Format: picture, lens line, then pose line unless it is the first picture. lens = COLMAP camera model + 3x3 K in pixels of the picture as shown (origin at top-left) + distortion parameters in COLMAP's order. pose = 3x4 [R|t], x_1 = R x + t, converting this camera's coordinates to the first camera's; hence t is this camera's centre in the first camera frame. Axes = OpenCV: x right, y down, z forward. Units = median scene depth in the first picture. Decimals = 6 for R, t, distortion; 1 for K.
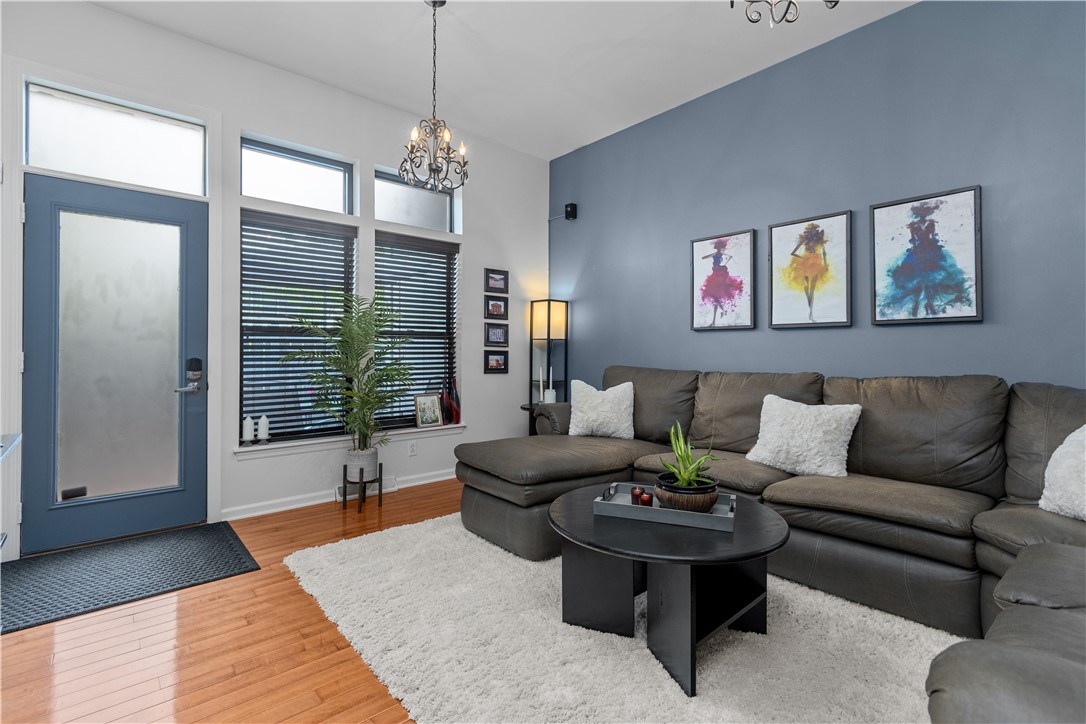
lens RADIAL K [[498.5, 0, 546.4], [0, 498.5, 351.0], [0, 0, 1]] dist [0.000488, 0.000124]
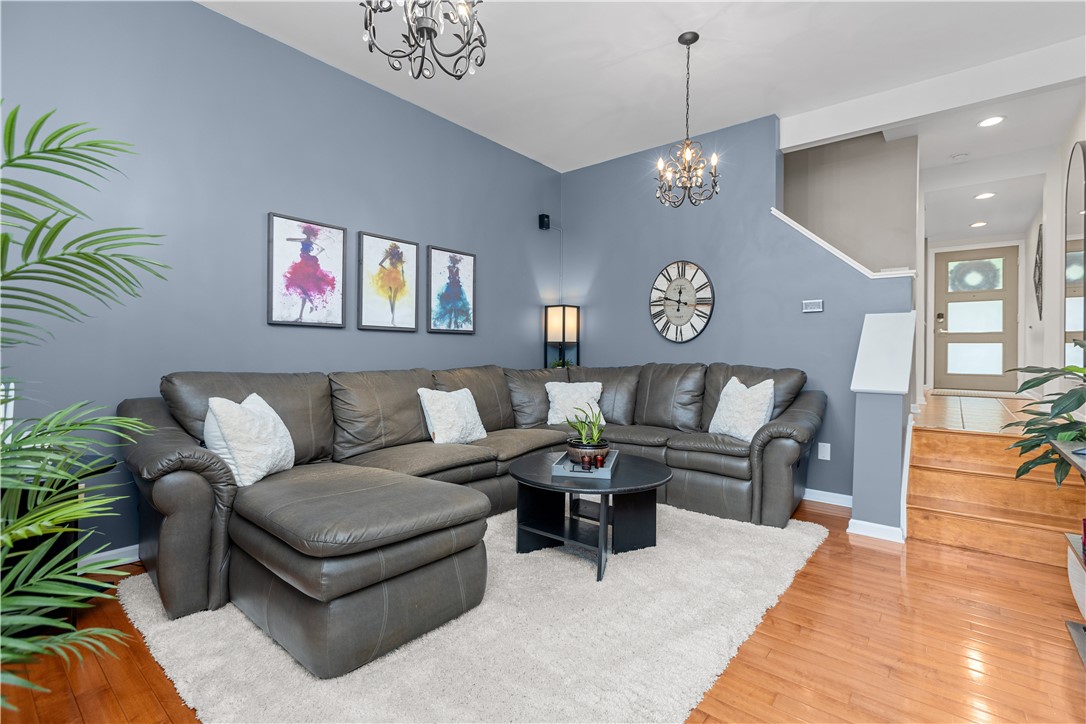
lens RADIAL K [[498.5, 0, 546.4], [0, 498.5, 351.0], [0, 0, 1]] dist [0.000488, 0.000124]
pose [[-0.156499, -0.002663, 0.987675, -0.722800], [-0.013641, 0.999907, 0.000535, -0.004410], [-0.987584, -0.013389, -0.156521, 0.850031]]
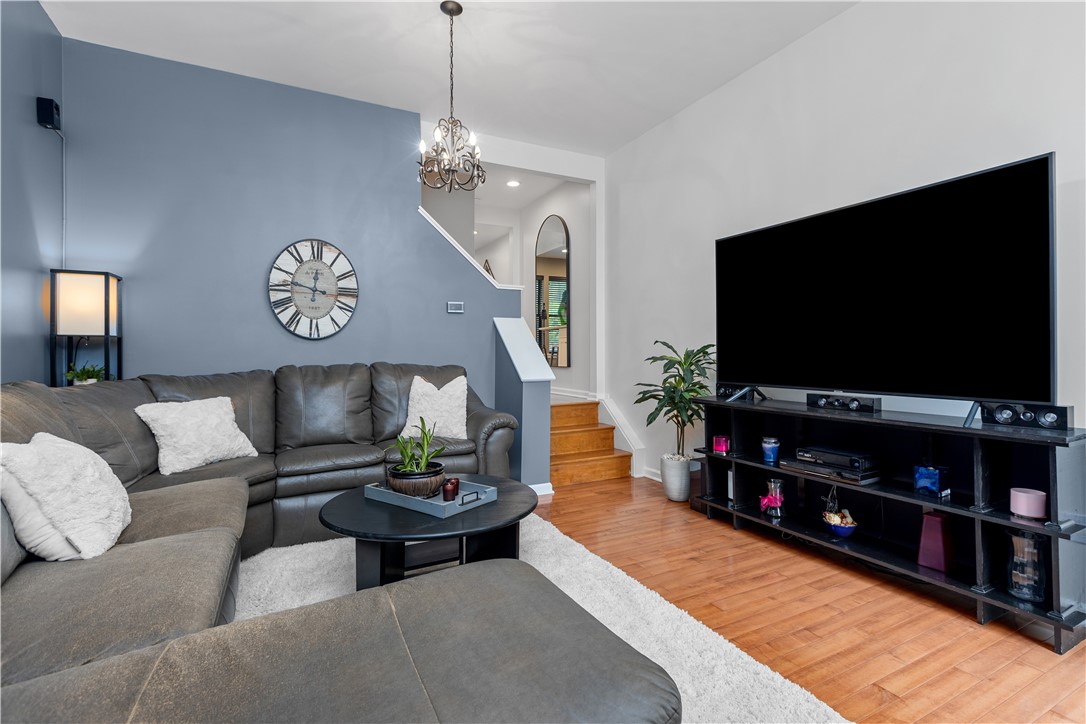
lens RADIAL K [[511.2, 0, 544.5], [0, 511.2, 355.0], [0, 0, 1]] dist [-0.000762, 0.000004]
pose [[-0.971015, 0.001273, 0.239017, -0.175386], [0.001696, 0.999997, 0.001564, 0.002559], [-0.239014, 0.001924, -0.971014, 1.285507]]
